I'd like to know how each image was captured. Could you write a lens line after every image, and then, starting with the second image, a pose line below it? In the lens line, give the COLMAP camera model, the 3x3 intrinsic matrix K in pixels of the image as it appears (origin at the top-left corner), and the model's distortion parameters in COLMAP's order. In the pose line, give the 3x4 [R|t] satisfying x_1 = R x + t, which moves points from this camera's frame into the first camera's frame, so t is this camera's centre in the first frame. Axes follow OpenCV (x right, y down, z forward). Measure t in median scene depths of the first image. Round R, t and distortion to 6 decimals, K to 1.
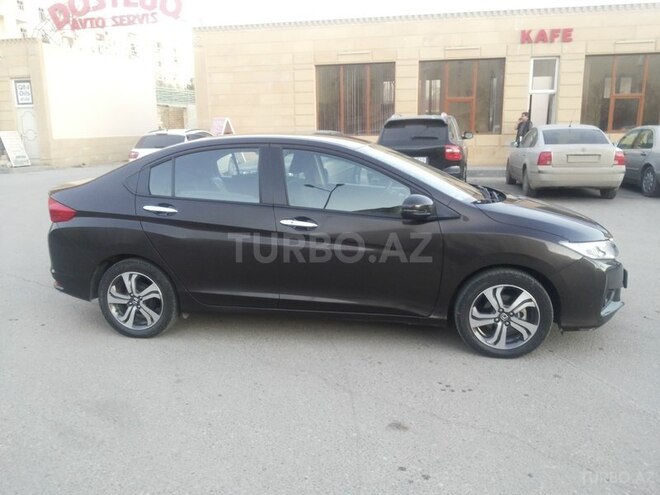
lens RADIAL K [[518.5, 0, 327.1], [0, 518.5, 231.6], [0, 0, 1]] dist [-0.001908, -0.020269]
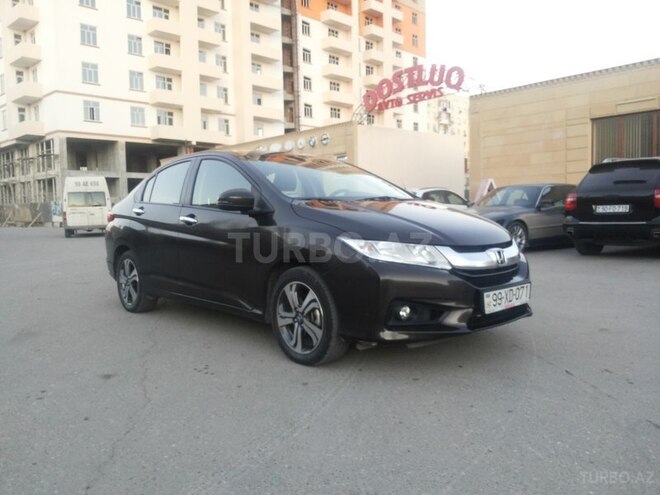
lens RADIAL K [[518.5, 0, 327.1], [0, 518.5, 231.6], [0, 0, 1]] dist [-0.001908, -0.020269]
pose [[0.808695, 0.026715, -0.587621, 0.139961], [-0.107438, 0.988872, -0.102901, 0.015515], [0.578333, 0.146349, 0.802567, 0.039180]]
